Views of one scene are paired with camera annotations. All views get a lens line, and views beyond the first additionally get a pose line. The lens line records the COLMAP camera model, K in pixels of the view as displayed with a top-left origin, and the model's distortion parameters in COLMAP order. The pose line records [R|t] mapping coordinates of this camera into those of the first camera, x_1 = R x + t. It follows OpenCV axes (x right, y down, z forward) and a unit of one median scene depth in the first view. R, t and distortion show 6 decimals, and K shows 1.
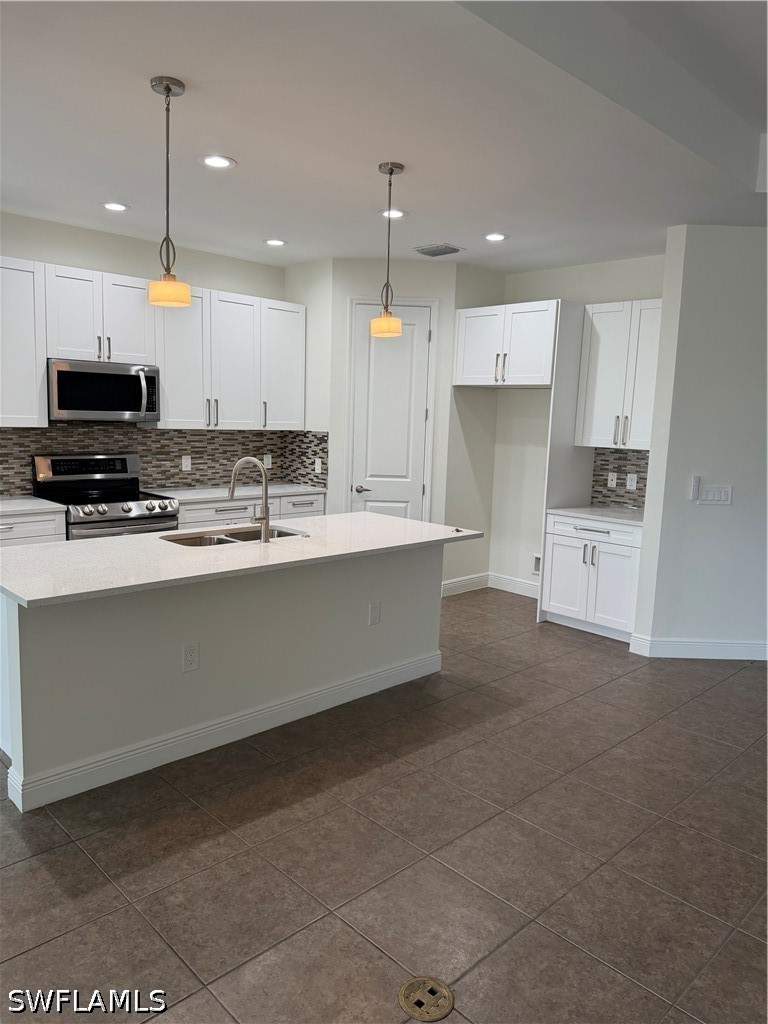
lens RADIAL K [[734.2, 0, 381.0], [0, 734.2, 507.2], [0, 0, 1]] dist [0.031225, -0.005618]
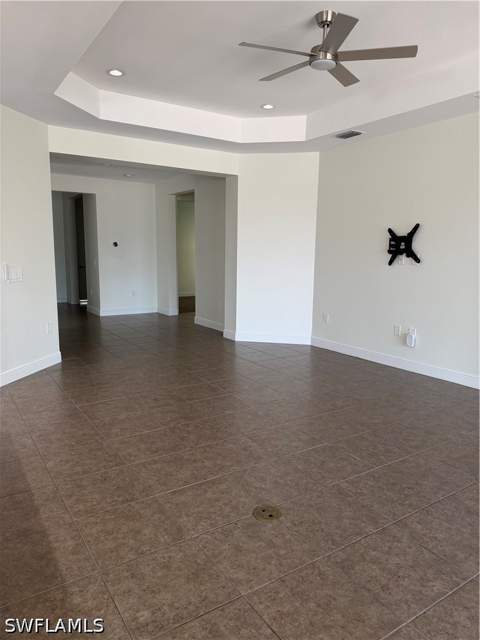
lens RADIAL K [[458.9, 0, 237.3], [0, 458.9, 319.9], [0, 0, 1]] dist [0.031225, -0.005618]
pose [[0.207184, -0.181688, 0.961283, -0.483342], [0.132966, 0.978715, 0.156324, -0.017344], [-0.969224, 0.095430, 0.226932, 0.354576]]
